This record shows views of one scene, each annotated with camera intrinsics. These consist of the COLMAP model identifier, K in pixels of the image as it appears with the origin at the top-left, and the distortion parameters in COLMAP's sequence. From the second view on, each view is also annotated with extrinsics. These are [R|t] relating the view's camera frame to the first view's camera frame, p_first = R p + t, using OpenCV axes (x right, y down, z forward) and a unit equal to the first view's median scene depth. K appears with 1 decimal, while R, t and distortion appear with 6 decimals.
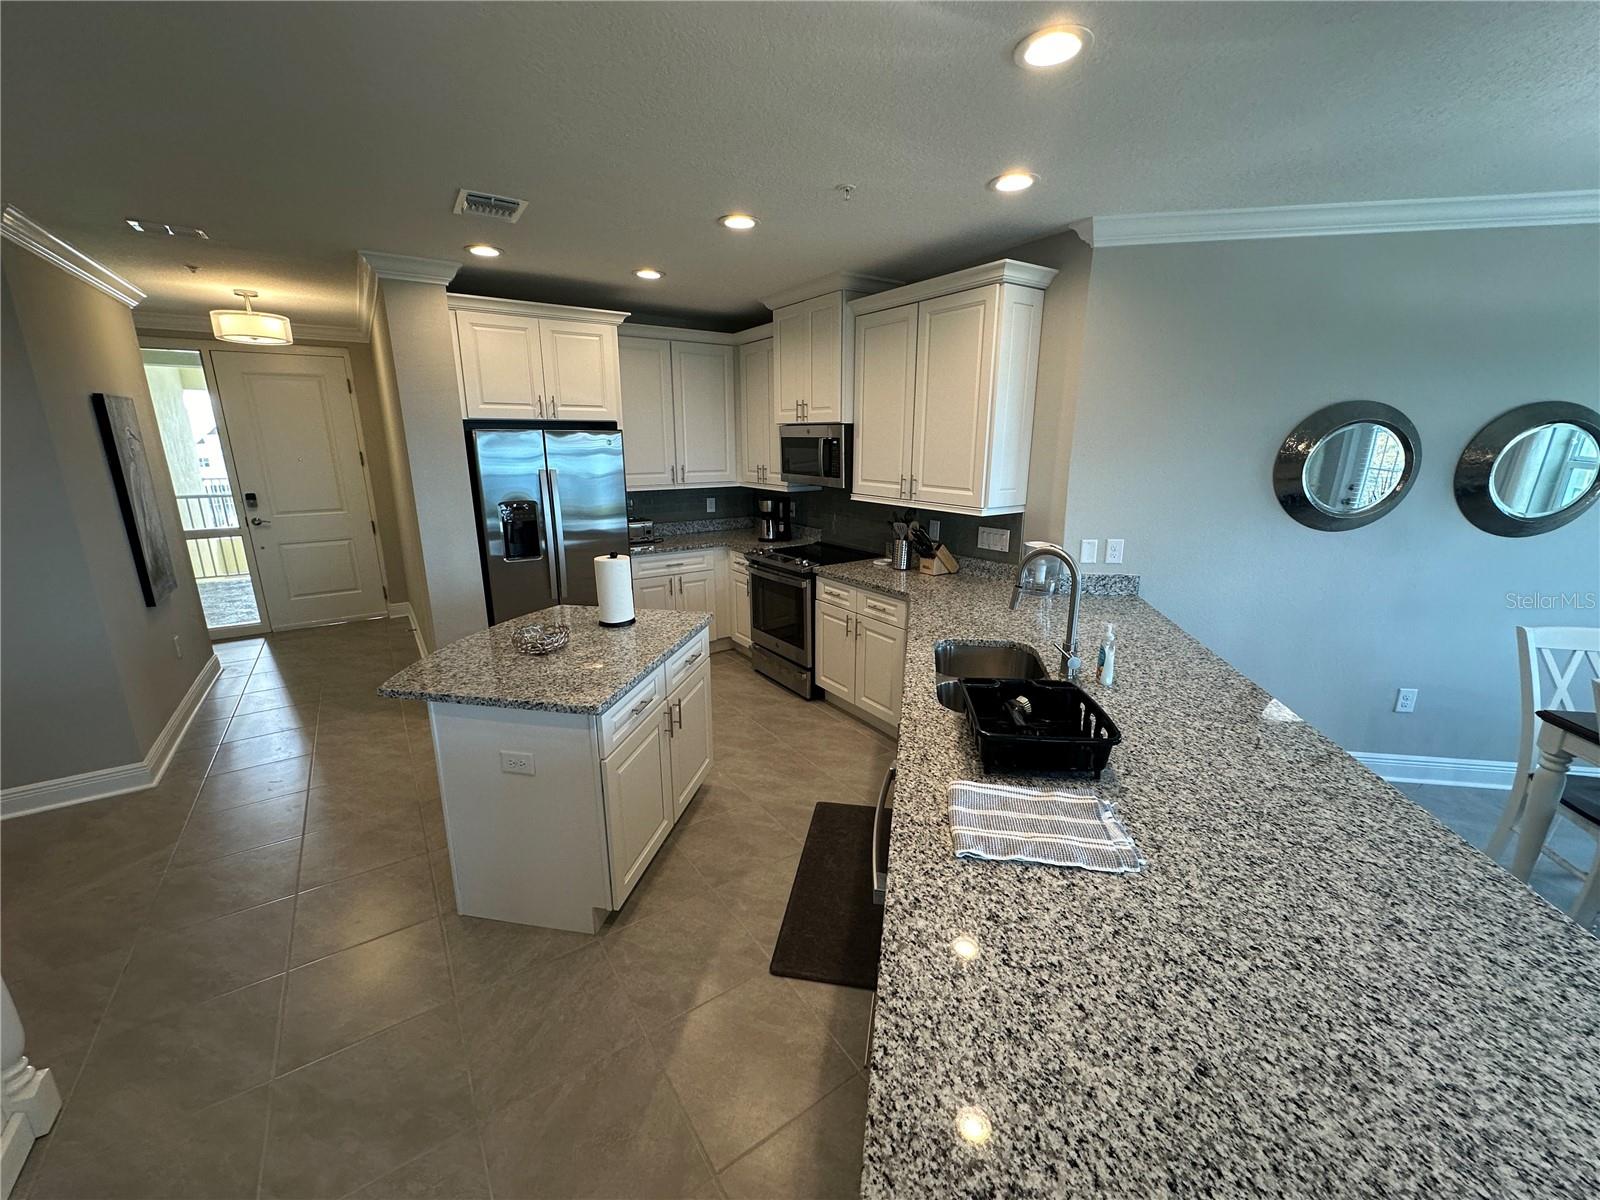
lens RADIAL K [[635.6, 0, 793.0], [0, 635.6, 595.9], [0, 0, 1]] dist [-0.000330, 0.000182]
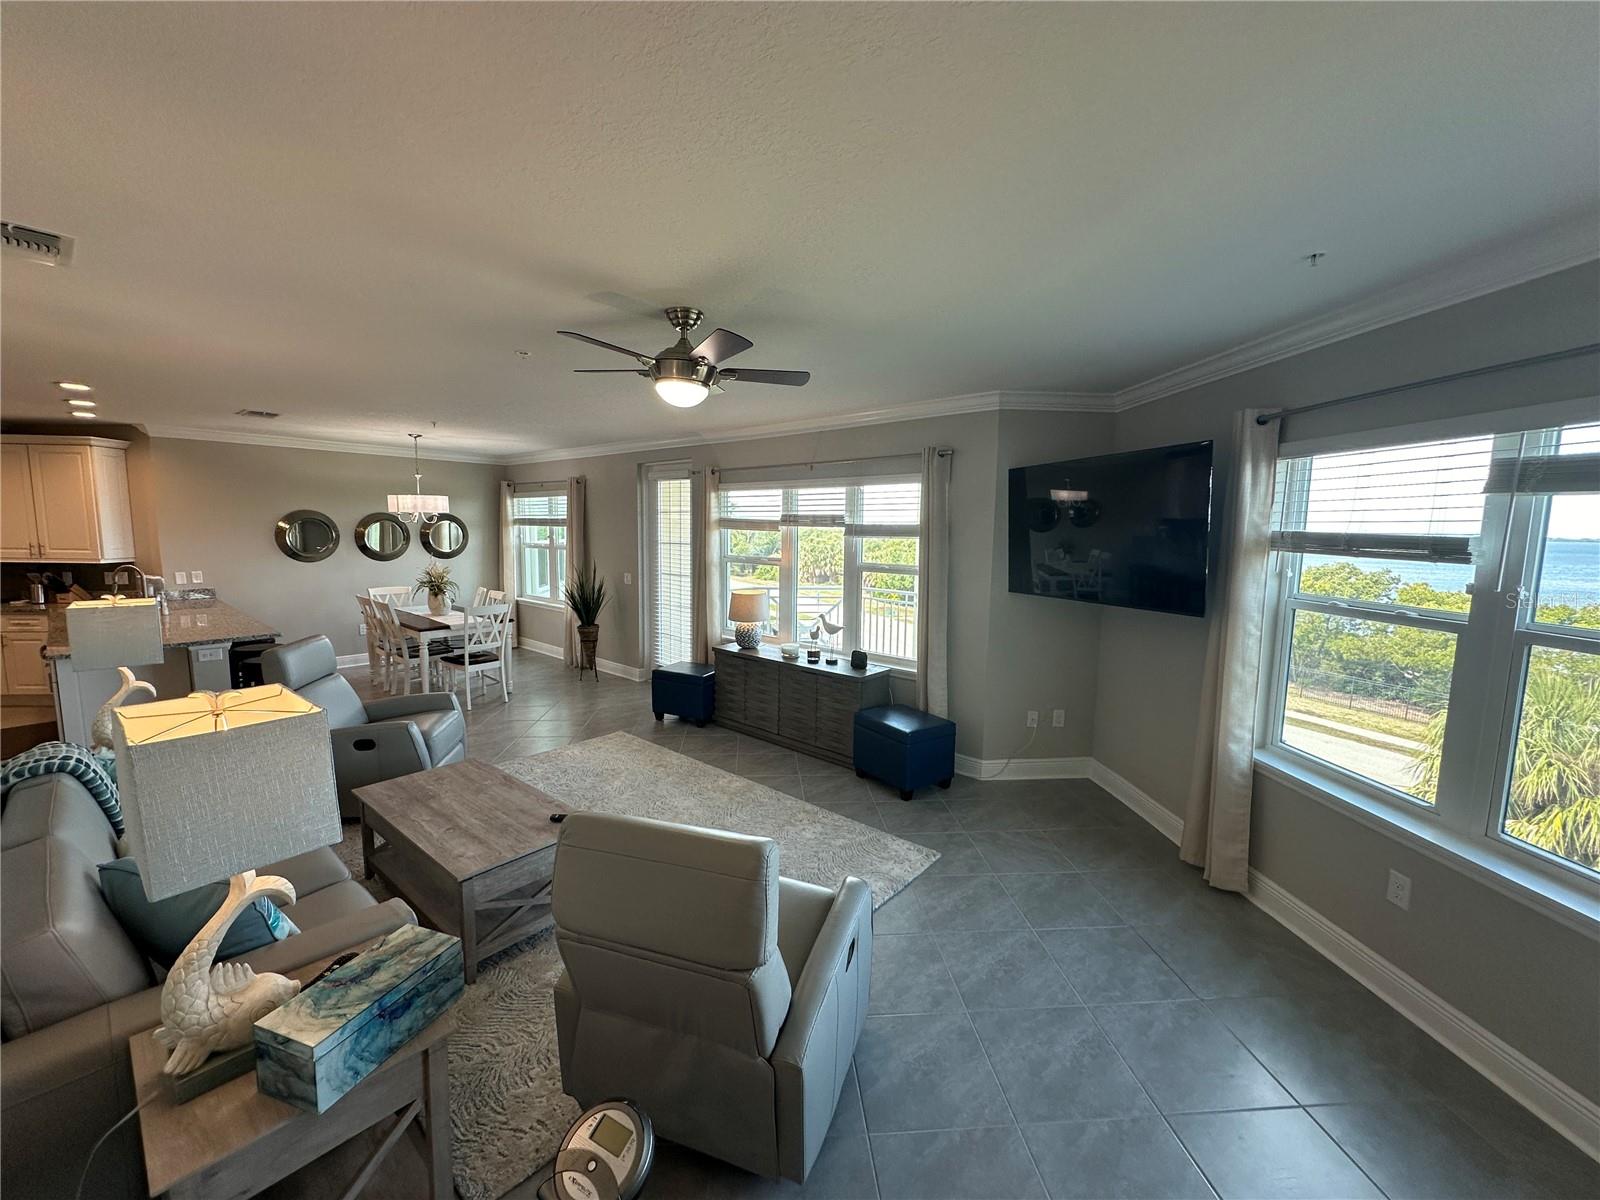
lens RADIAL K [[635.6, 0, 795.9], [0, 635.6, 598.2], [0, 0, 1]] dist [-0.000330, 0.000182]
pose [[0.497625, -0.087454, 0.862972, -0.250997], [0.198225, 0.980042, -0.014986, 0.335356], [-0.844439, 0.178520, 0.505029, -1.352397]]
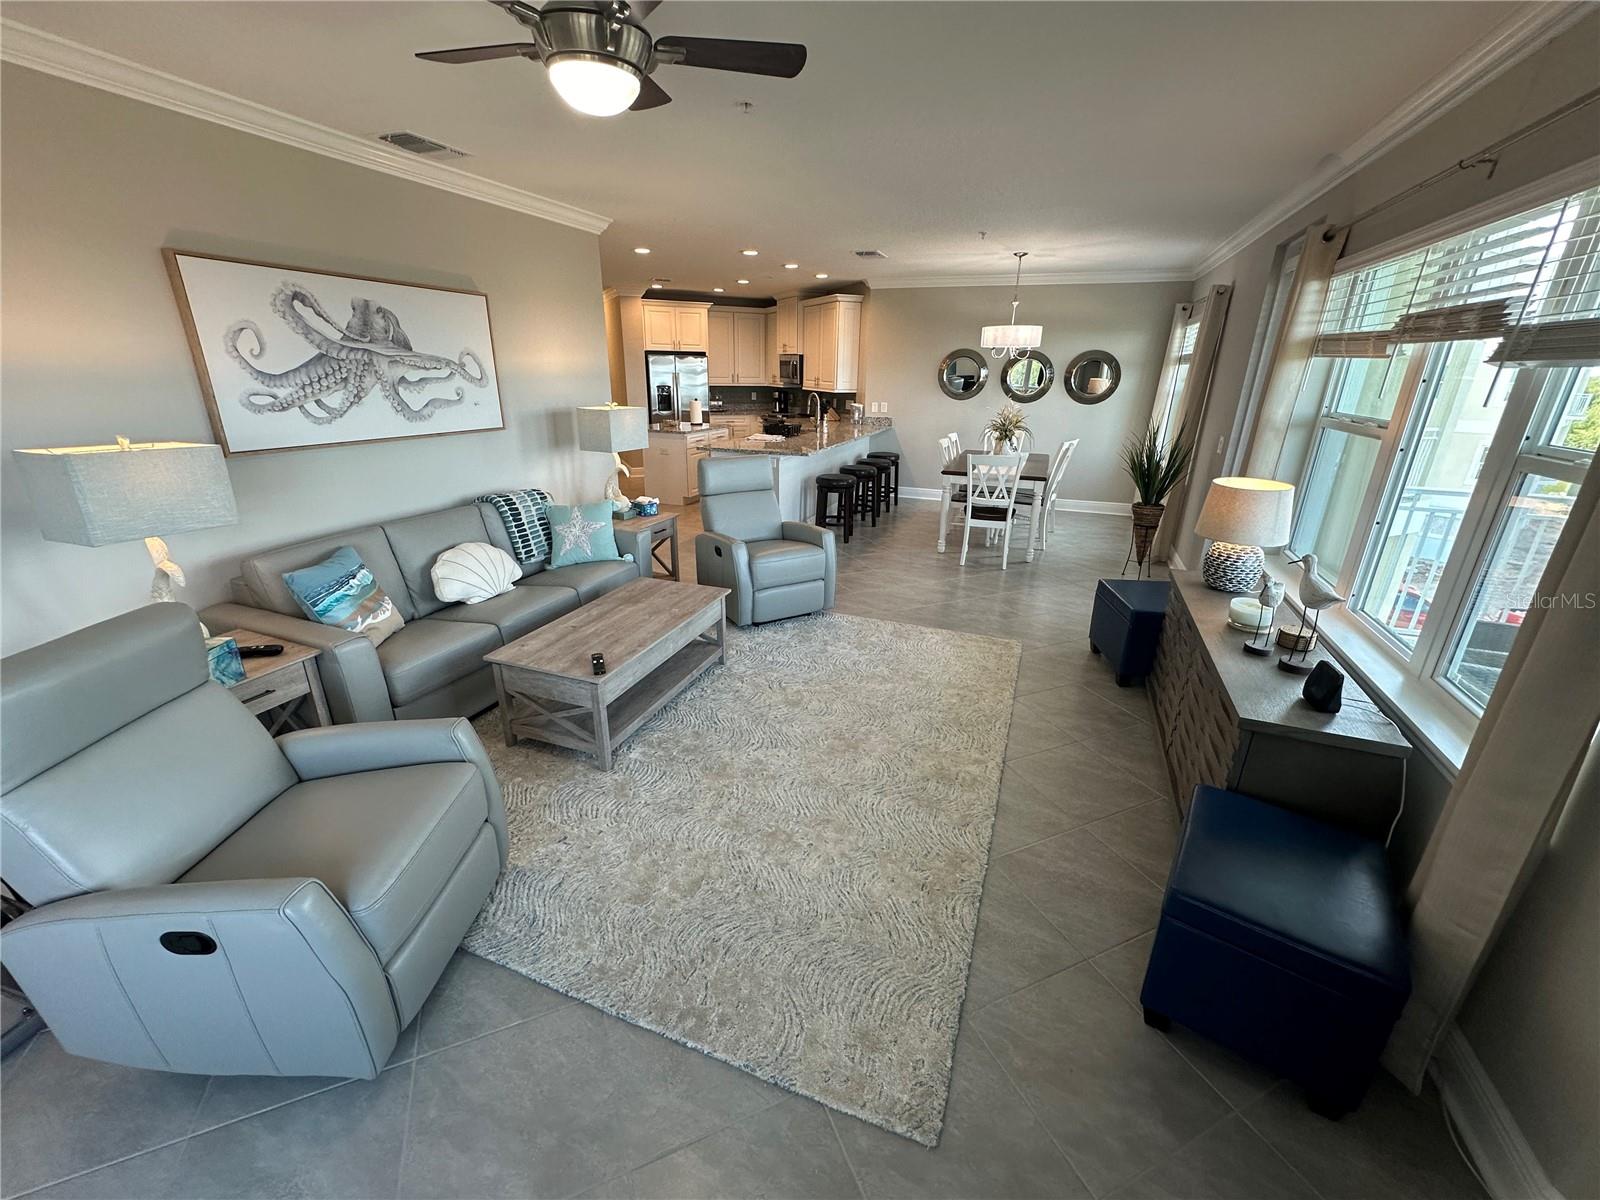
lens RADIAL K [[635.6, 0, 799.3], [0, 635.6, 596.2], [0, 0, 1]] dist [-0.000330, 0.000182]
pose [[0.983772, 0.076819, -0.162148, 0.527544], [-0.060173, 0.992630, 0.105187, 0.360213], [0.169033, -0.093723, 0.981144, -1.357671]]
